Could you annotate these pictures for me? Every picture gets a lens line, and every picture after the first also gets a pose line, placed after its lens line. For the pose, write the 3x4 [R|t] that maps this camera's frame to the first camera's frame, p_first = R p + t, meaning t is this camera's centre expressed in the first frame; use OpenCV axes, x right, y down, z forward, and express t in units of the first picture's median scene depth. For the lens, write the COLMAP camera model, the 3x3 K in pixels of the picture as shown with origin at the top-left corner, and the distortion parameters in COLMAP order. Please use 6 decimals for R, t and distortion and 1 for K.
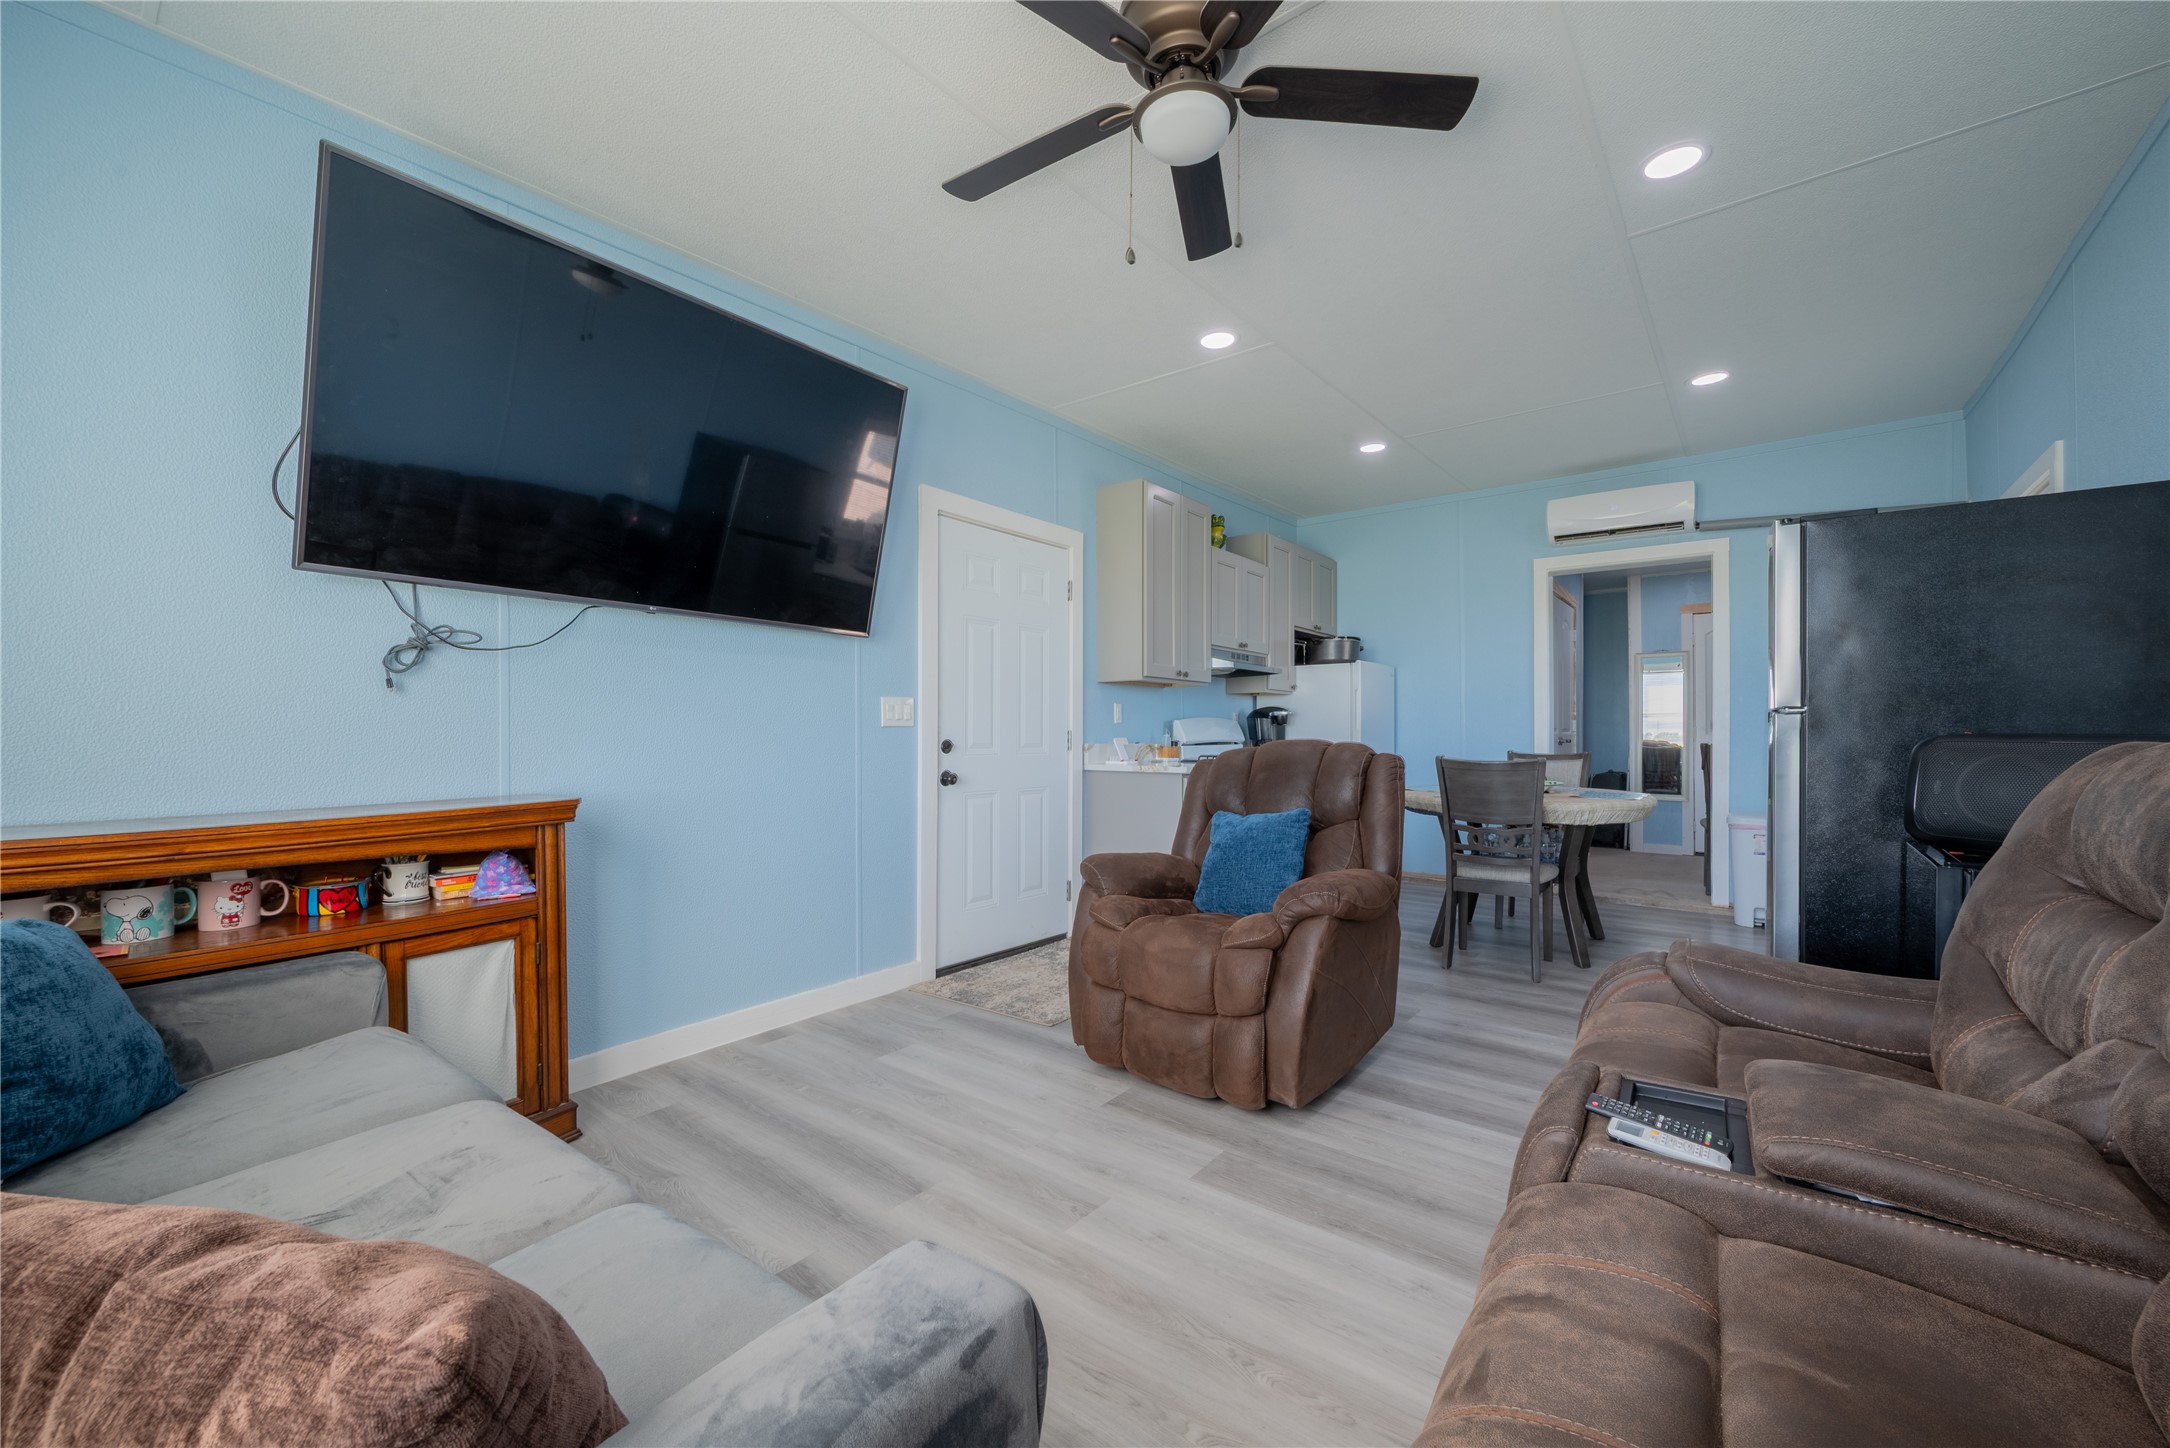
lens RADIAL K [[850.1, 0, 1089.5], [0, 850.1, 728.5], [0, 0, 1]] dist [0.000442, 0.000162]
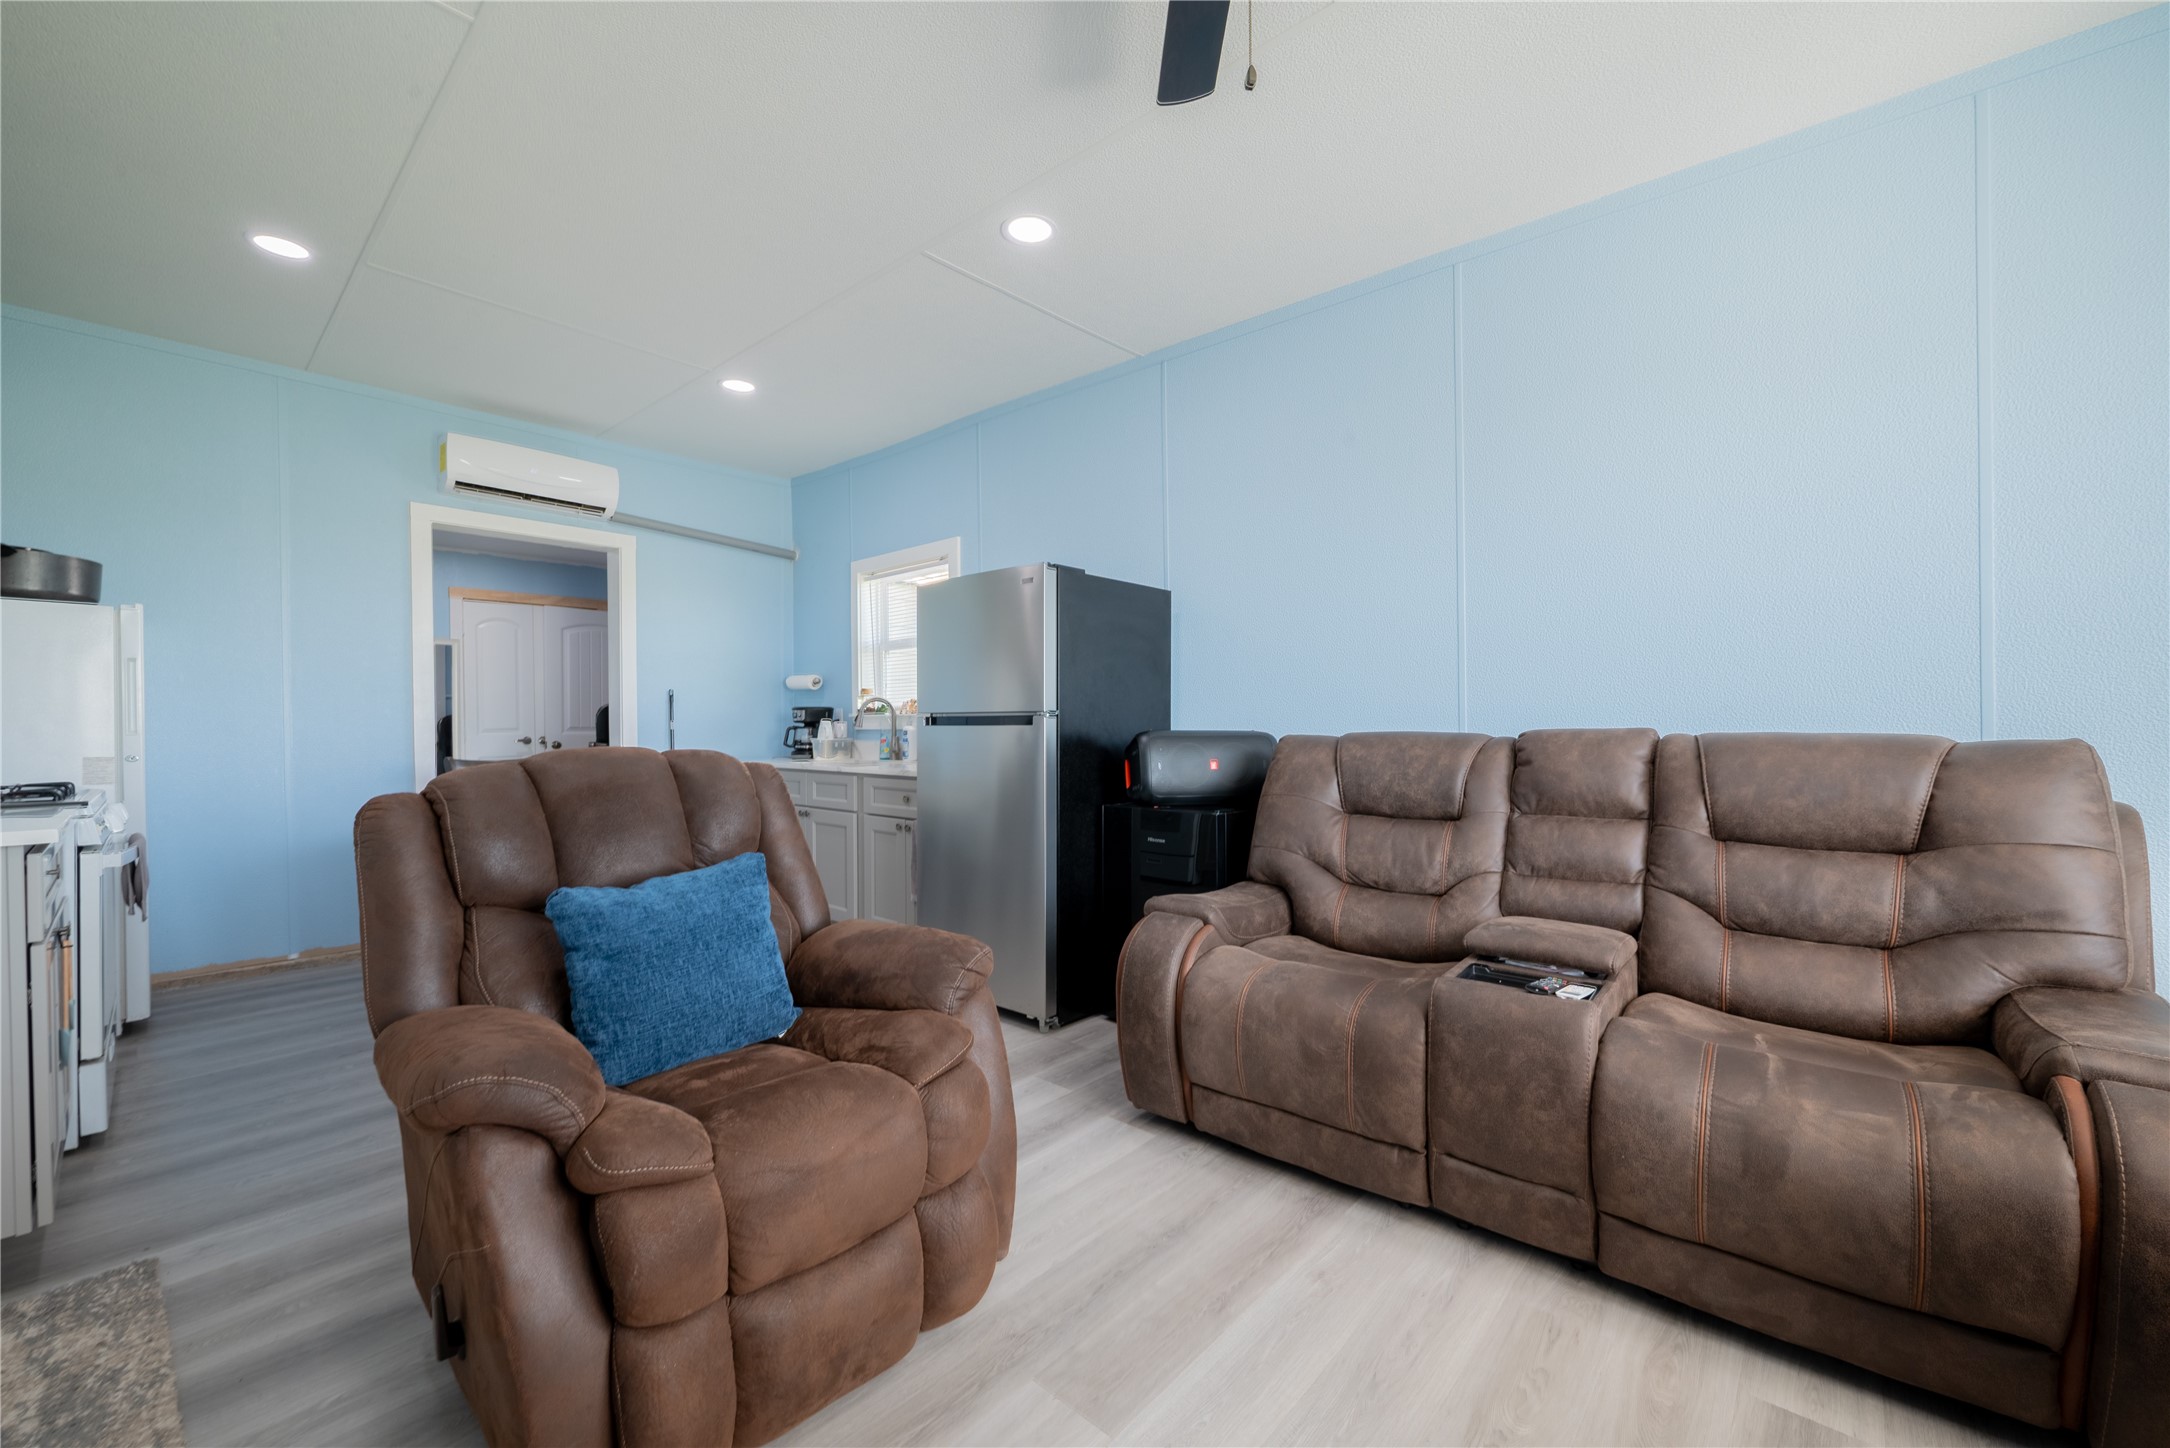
lens RADIAL K [[850.1, 0, 1089.5], [0, 850.1, 730.6], [0, 0, 1]] dist [0.000442, 0.000162]
pose [[0.074443, -0.003478, 0.997219, -0.203334], [-0.000157, 0.999994, 0.003499, 0.001295], [-0.997225, -0.000417, 0.074442, 0.384228]]
